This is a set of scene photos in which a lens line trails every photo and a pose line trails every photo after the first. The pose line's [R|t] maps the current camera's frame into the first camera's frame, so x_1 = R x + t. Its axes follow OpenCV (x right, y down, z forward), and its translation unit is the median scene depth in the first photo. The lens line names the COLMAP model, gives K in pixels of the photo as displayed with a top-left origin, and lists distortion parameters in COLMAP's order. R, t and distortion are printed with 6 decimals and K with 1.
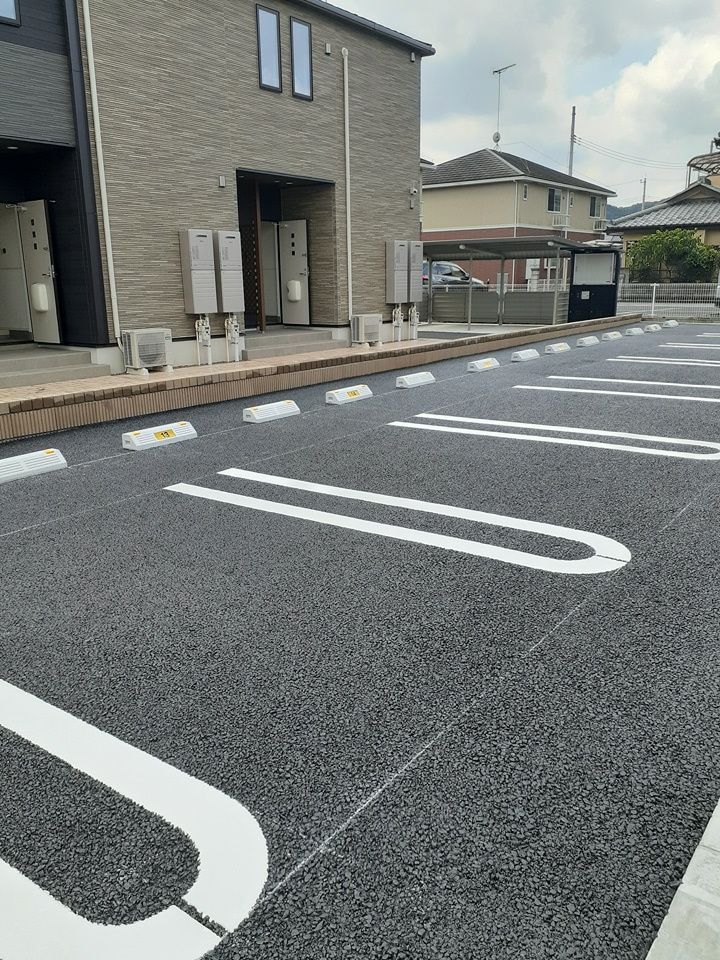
lens RADIAL K [[775.8, 0, 358.3], [0, 775.8, 485.6], [0, 0, 1]] dist [0.167026, -0.323032]
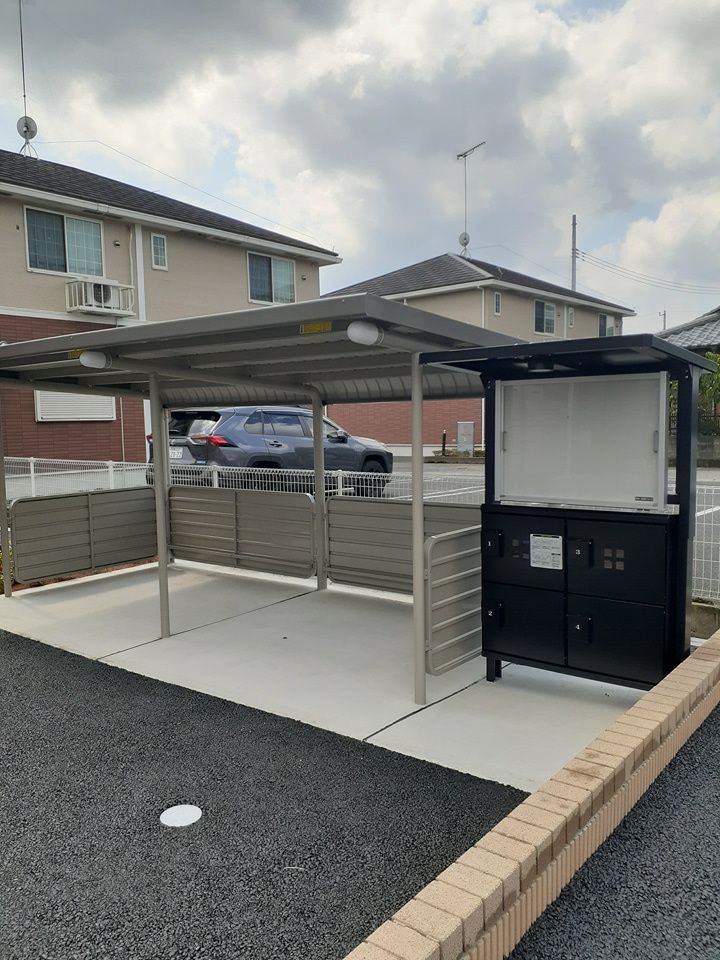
lens RADIAL K [[775.8, 0, 358.3], [0, 775.8, 485.6], [0, 0, 1]] dist [0.167026, -0.323032]
pose [[0.999356, -0.011954, -0.033842, 0.098925], [0.006043, 0.985485, -0.169655, -0.090994], [0.035379, 0.169341, 0.984922, 0.316006]]
